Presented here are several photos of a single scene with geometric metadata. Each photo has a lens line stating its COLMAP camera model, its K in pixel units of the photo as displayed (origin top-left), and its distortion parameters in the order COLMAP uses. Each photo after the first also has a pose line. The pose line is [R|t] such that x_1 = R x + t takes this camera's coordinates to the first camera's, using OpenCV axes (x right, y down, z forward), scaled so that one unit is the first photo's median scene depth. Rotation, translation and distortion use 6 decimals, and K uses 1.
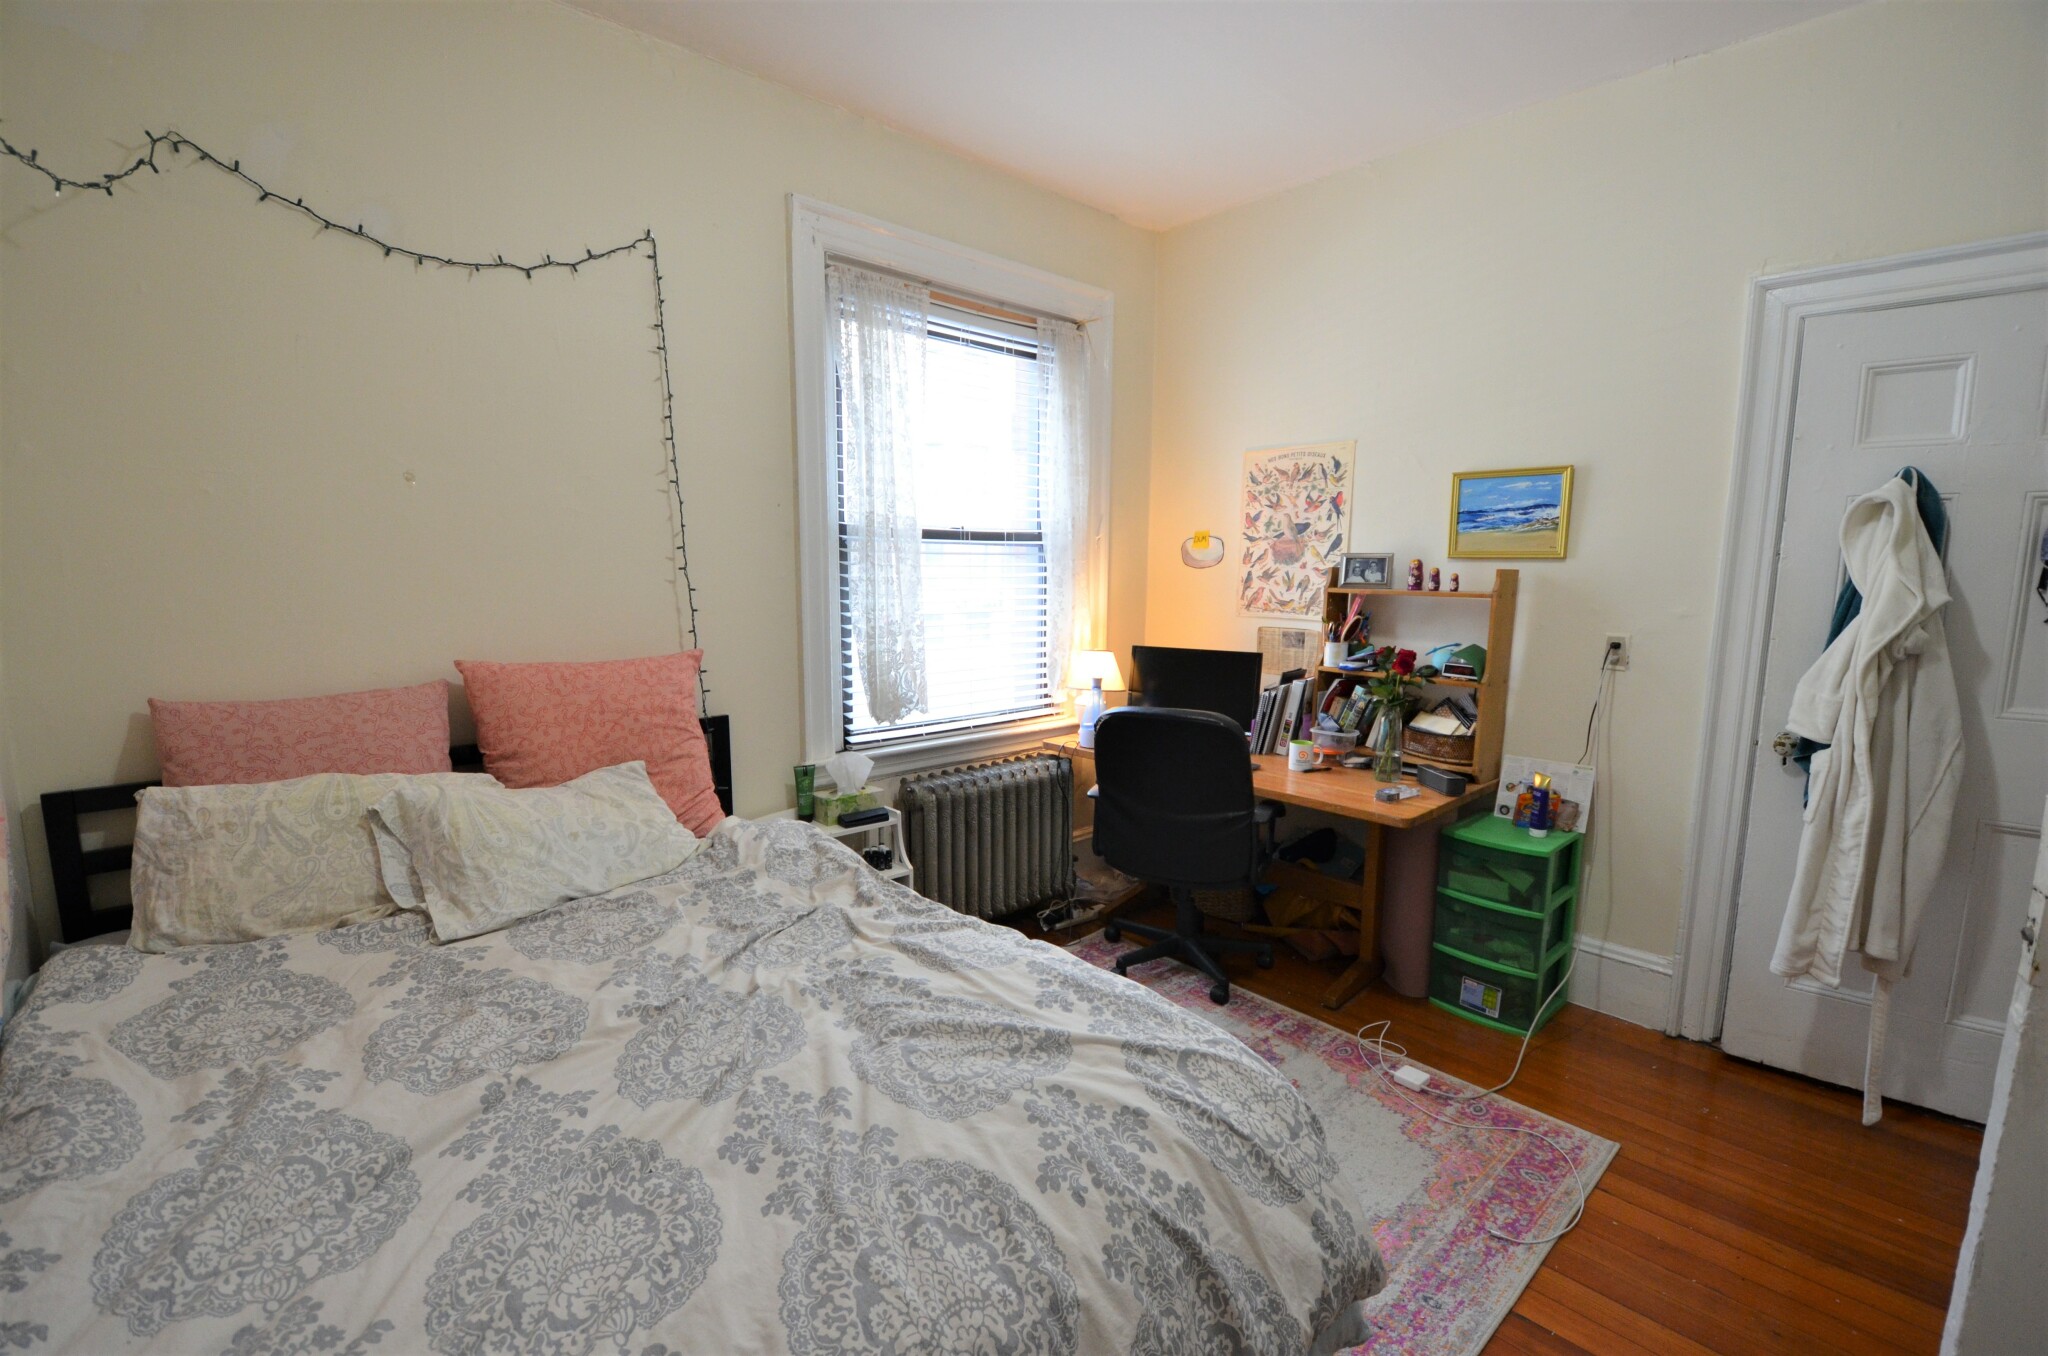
lens RADIAL K [[897.7, 0, 1014.2], [0, 897.7, 693.4], [0, 0, 1]] dist [0.009012, -0.016934]
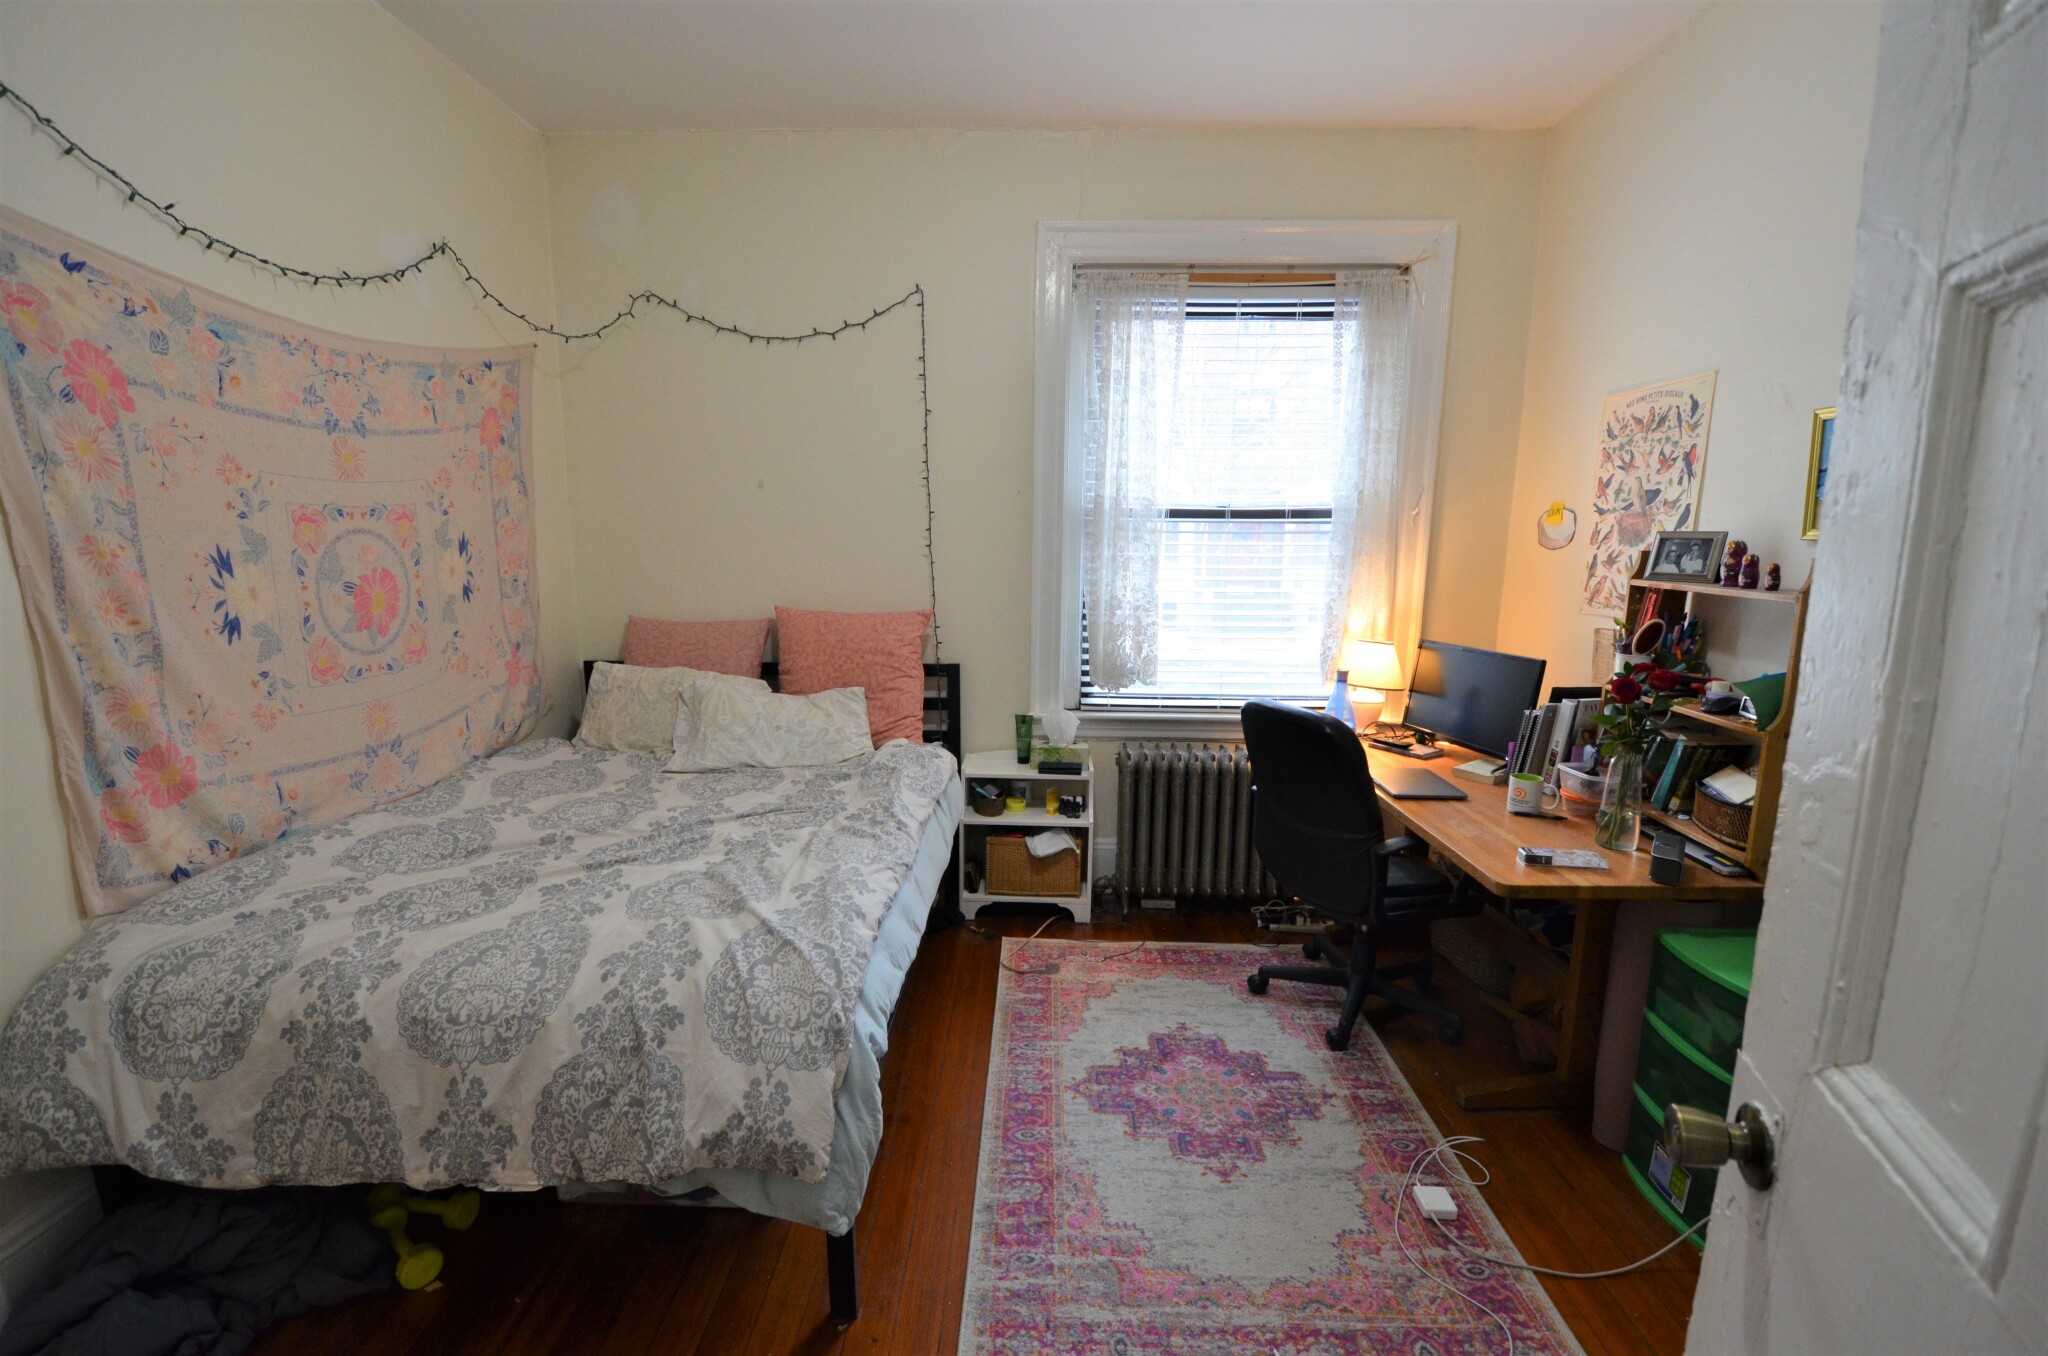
lens RADIAL K [[897.7, 0, 1017.5], [0, 897.7, 696.9], [0, 0, 1]] dist [0.009012, -0.016934]
pose [[0.719106, 0.123151, -0.683901, 0.557873], [-0.101795, 0.992223, 0.071635, -0.026290], [0.687404, 0.018104, 0.726050, 0.141360]]
